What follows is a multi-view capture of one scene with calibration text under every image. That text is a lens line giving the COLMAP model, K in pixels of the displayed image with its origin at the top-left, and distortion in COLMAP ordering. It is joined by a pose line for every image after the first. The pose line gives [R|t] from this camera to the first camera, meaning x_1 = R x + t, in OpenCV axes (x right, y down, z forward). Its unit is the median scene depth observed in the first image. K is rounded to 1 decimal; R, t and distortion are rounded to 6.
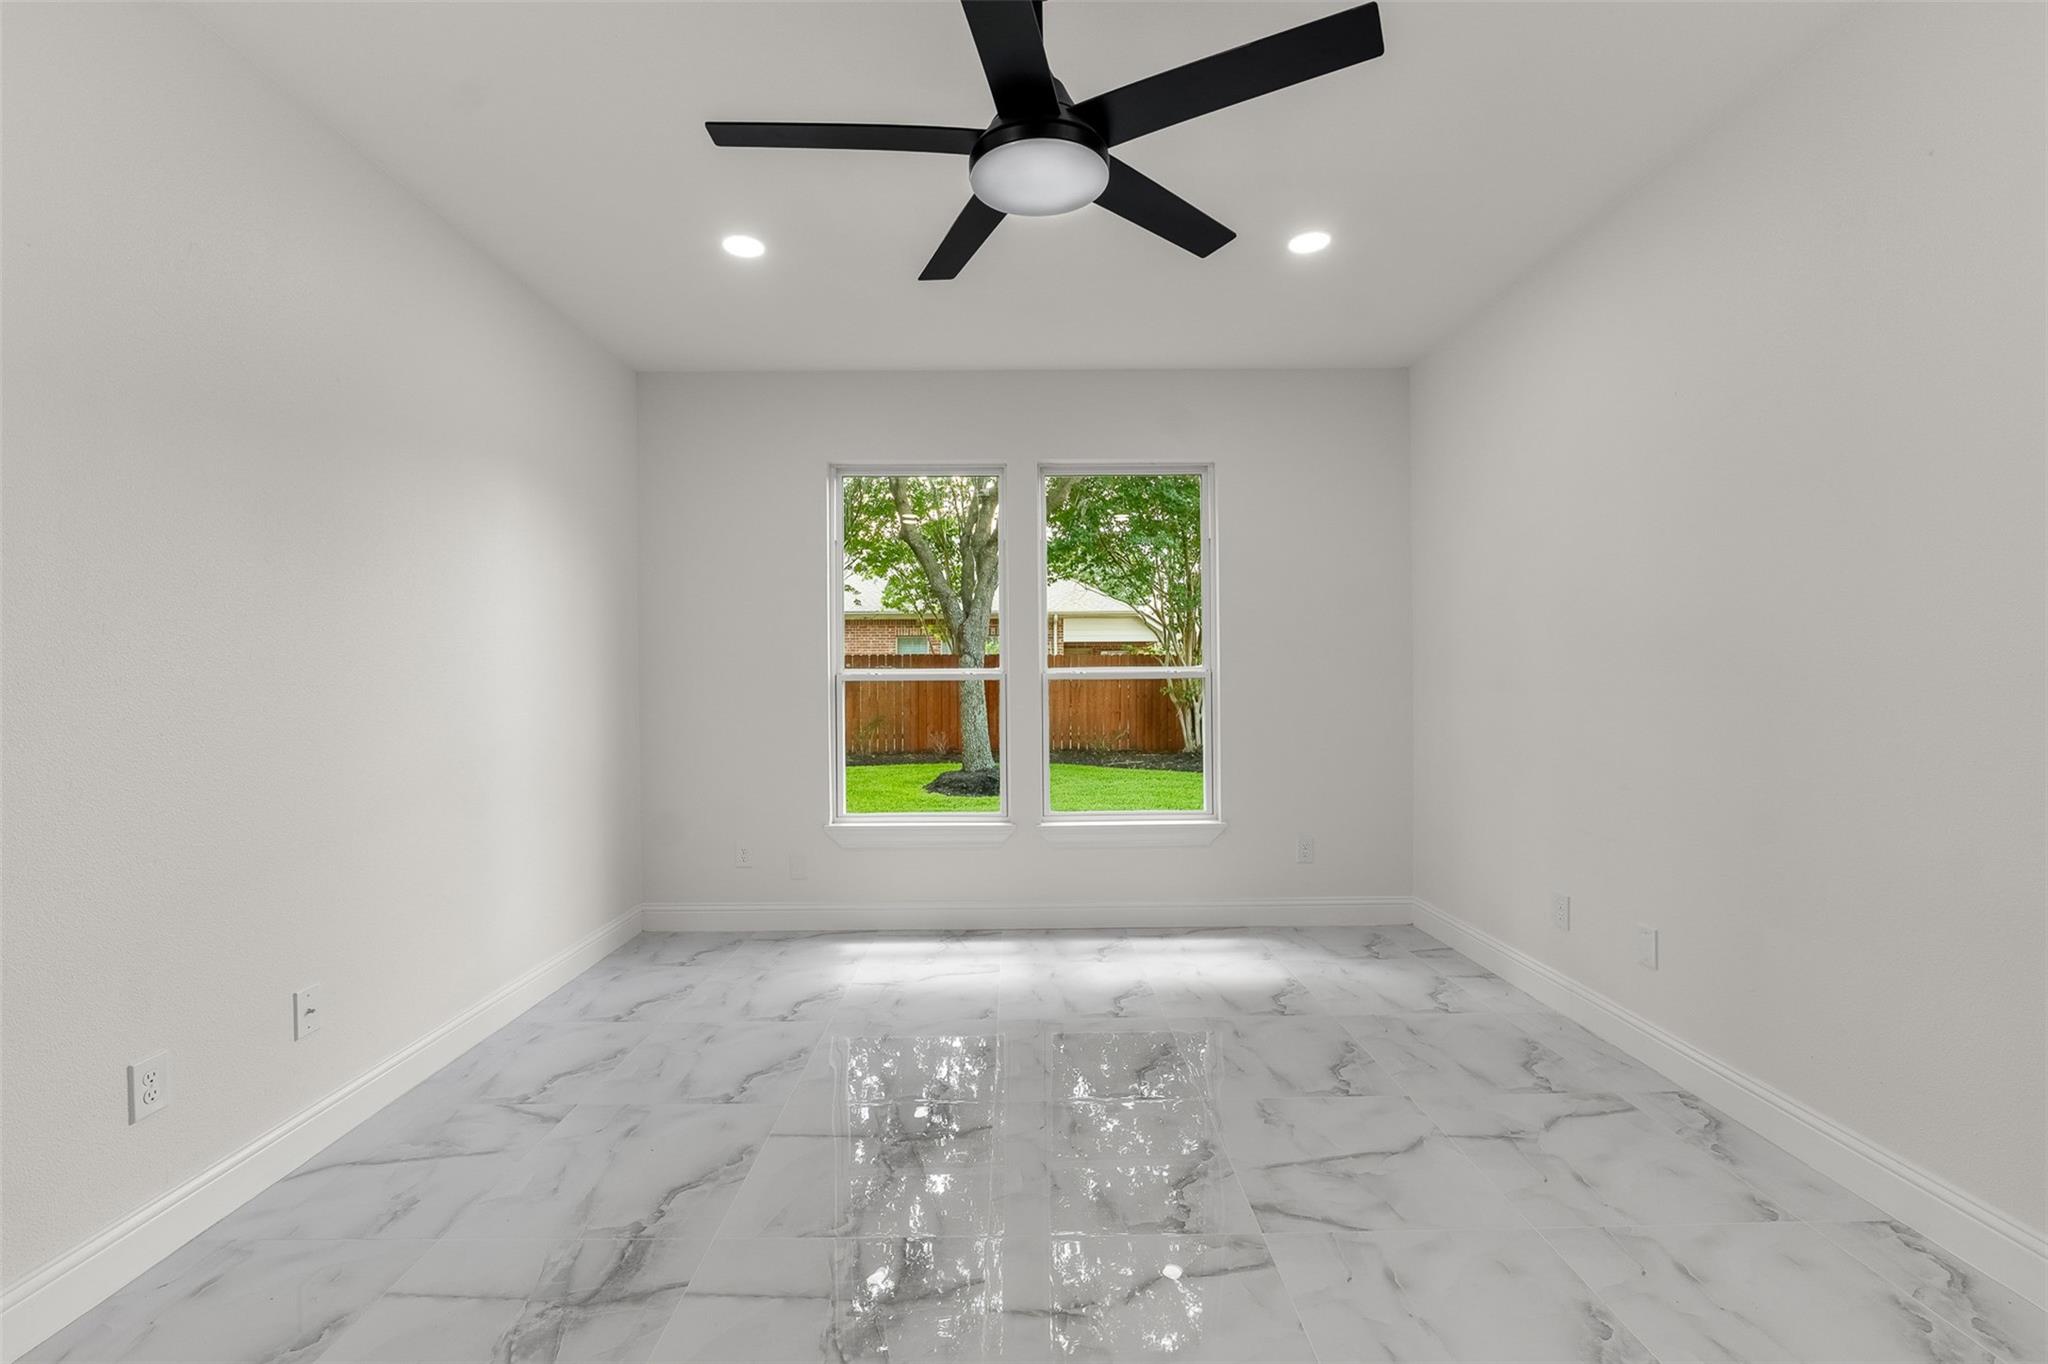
lens RADIAL K [[849.3, 0, 1015.4], [0, 849.3, 685.0], [0, 0, 1]] dist [-0.009204, 0.000860]
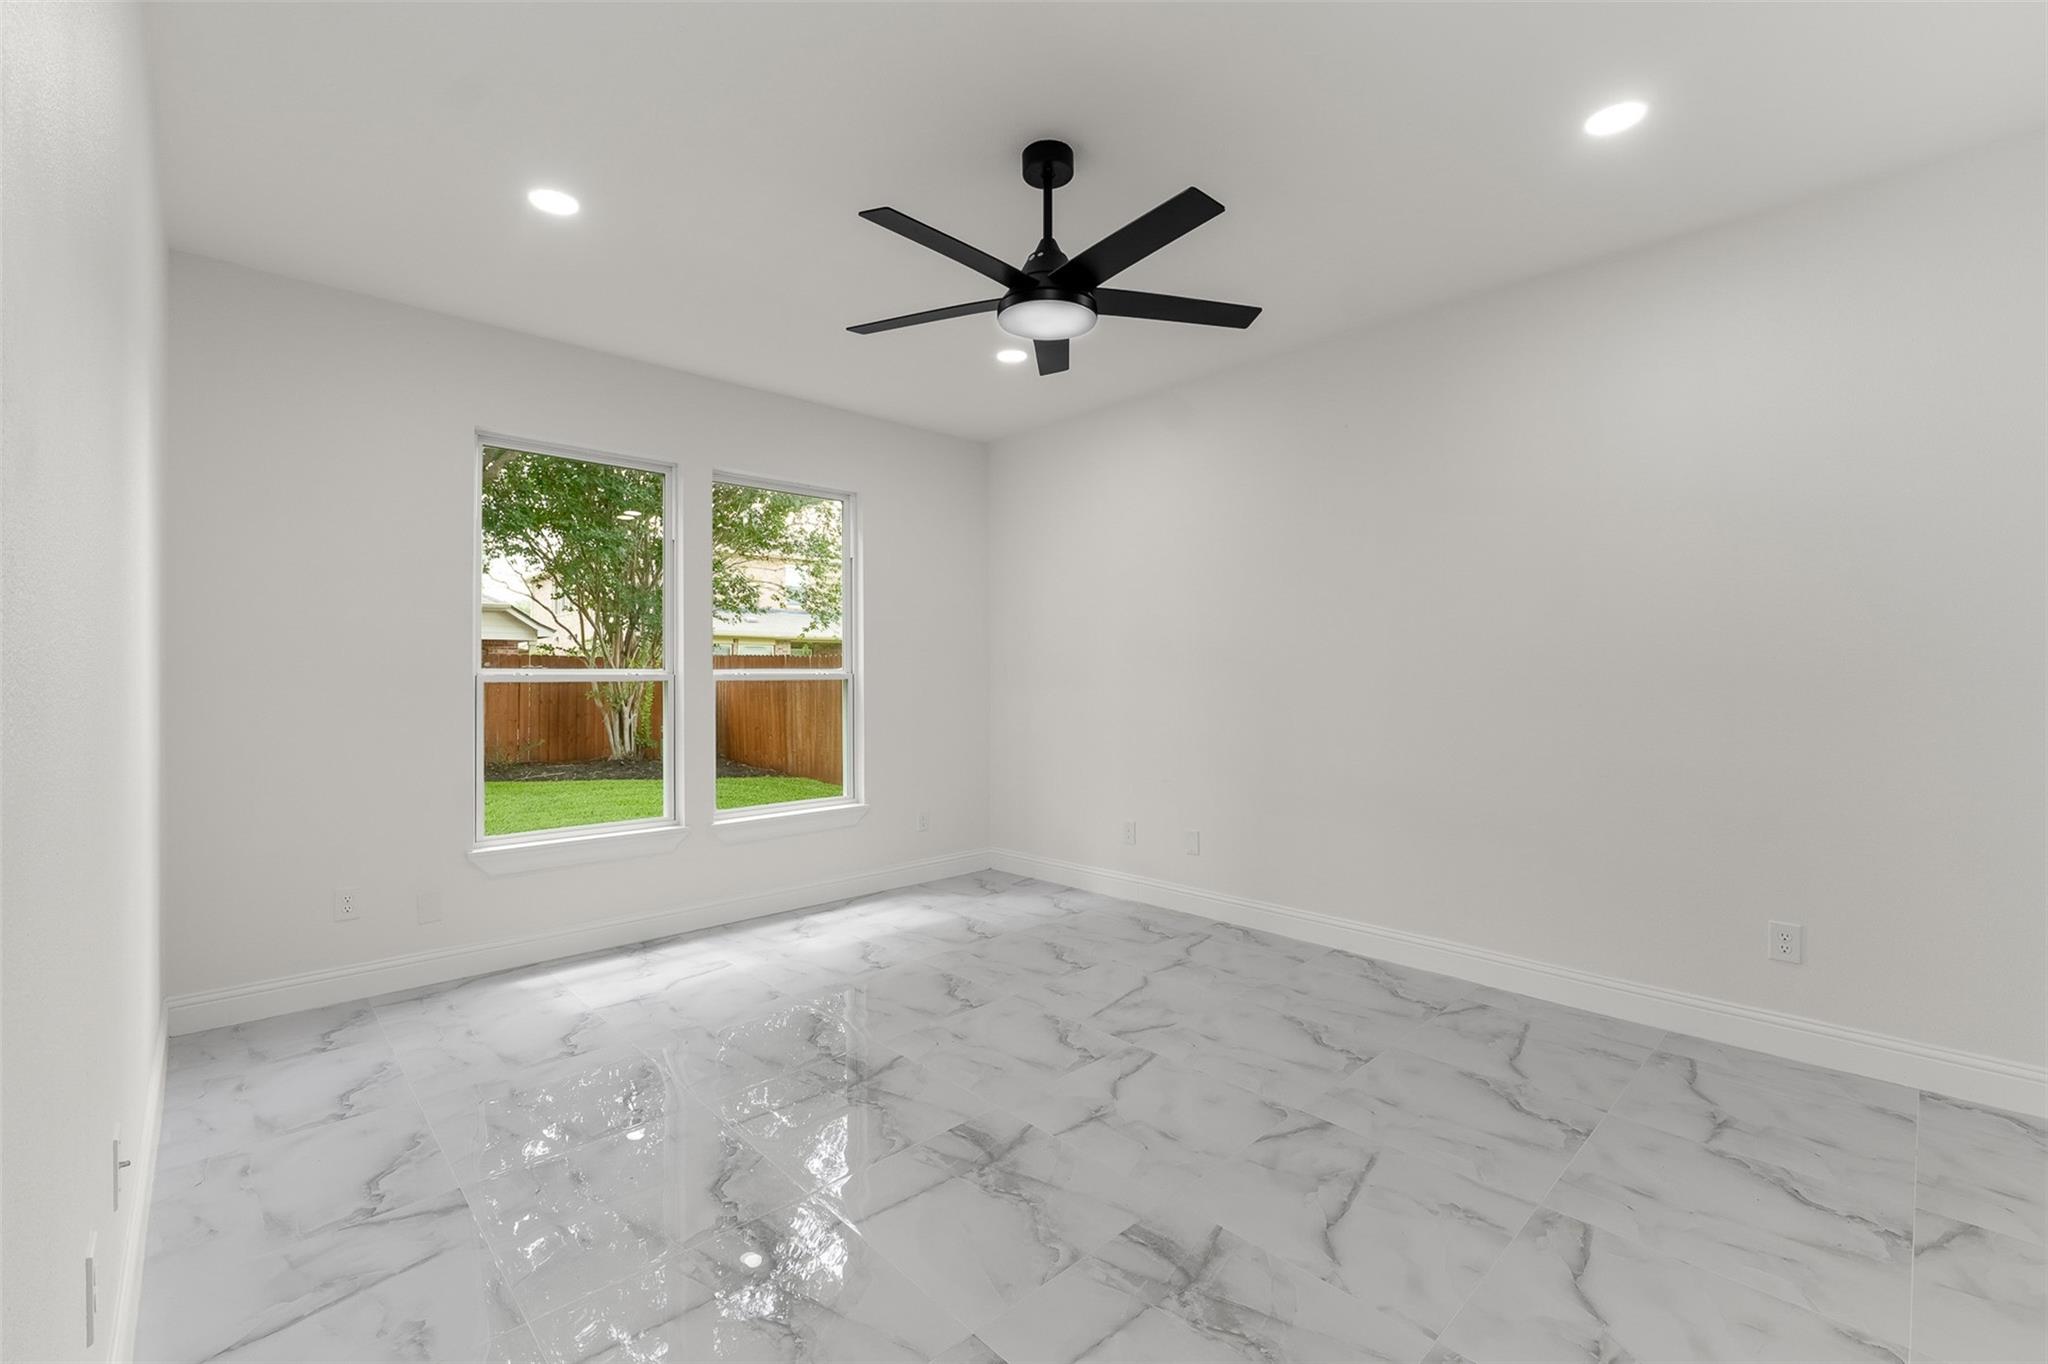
lens RADIAL K [[849.3, 0, 1015.4], [0, 849.3, 685.0], [0, 0, 1]] dist [-0.009204, 0.000860]
pose [[0.739836, -0.003452, 0.672779, -0.395804], [0.006404, 0.999978, -0.001911, 0.002897], [-0.672757, 0.005722, 0.739841, 0.006301]]
